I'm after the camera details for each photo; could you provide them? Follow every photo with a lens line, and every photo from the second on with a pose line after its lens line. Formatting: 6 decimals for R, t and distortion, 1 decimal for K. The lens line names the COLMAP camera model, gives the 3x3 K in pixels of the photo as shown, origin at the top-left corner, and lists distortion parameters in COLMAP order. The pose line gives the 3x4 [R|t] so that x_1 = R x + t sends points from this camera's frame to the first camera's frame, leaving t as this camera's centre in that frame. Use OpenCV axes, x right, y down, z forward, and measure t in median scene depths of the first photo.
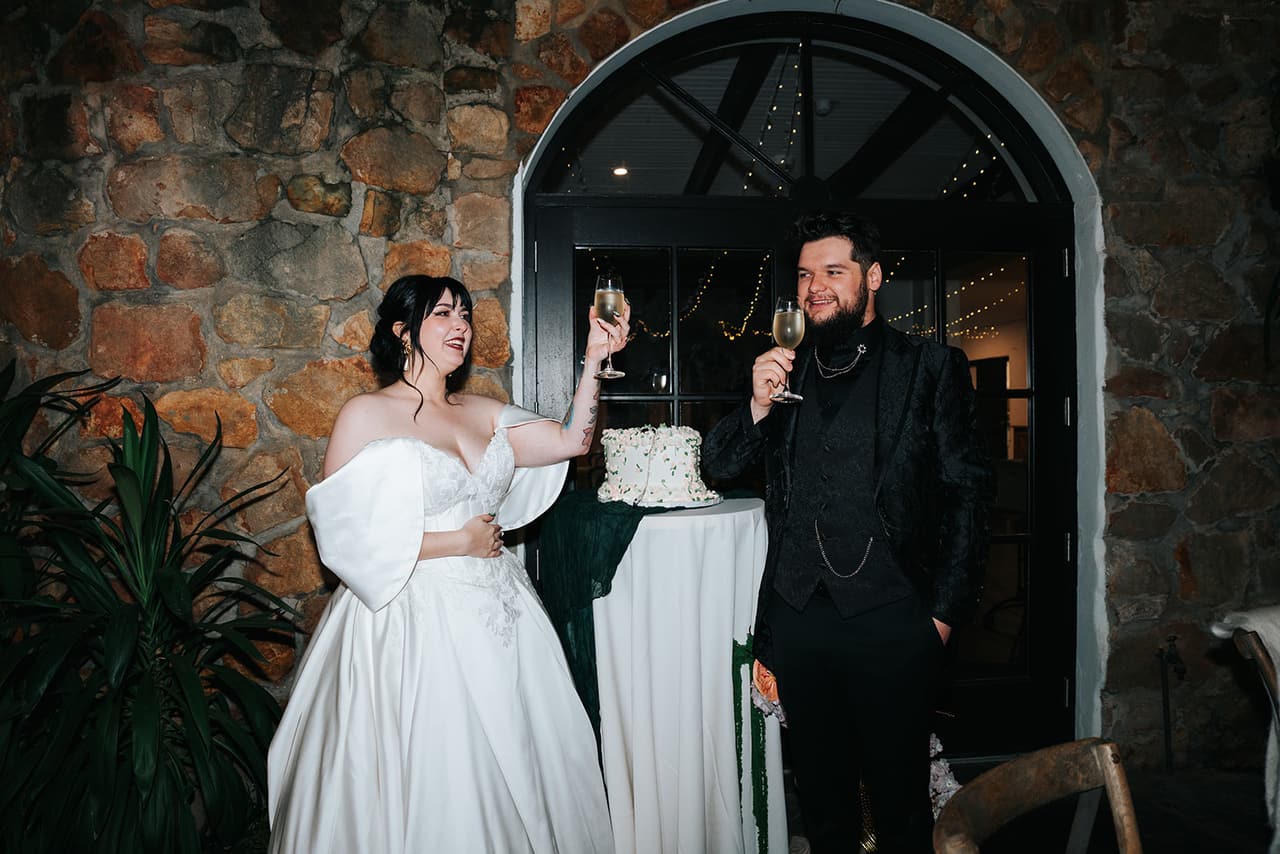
lens RADIAL K [[917.1, 0, 640.0], [0, 917.1, 426.1], [0, 0, 1]] dist [-0.013150, 0.000677]
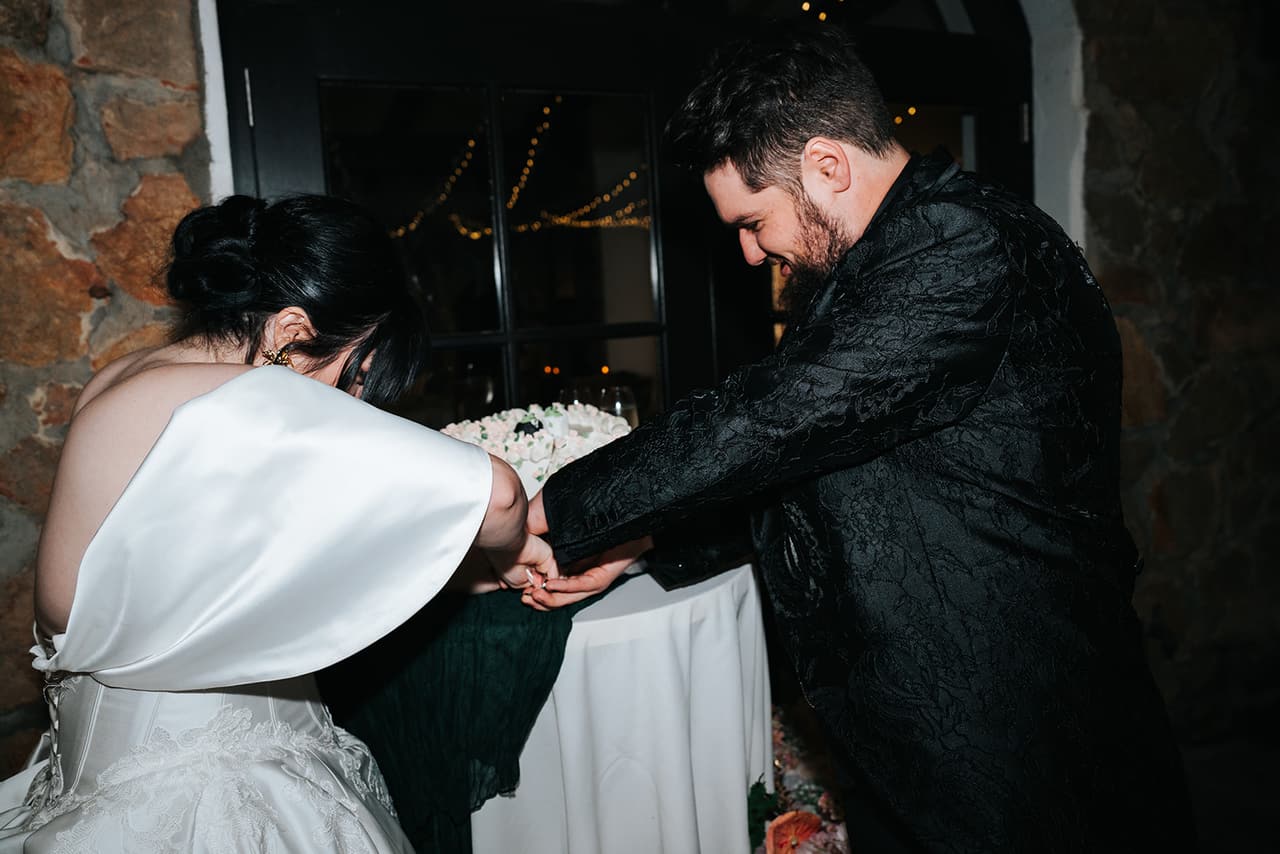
lens RADIAL K [[917.1, 0, 640.0], [0, 917.1, 429.7], [0, 0, 1]] dist [-0.013150, 0.000677]
pose [[0.951420, -0.086983, 0.295355, -0.069986], [0.052439, 0.991028, 0.122940, -0.042914], [-0.303398, -0.101480, 0.947445, 0.390891]]
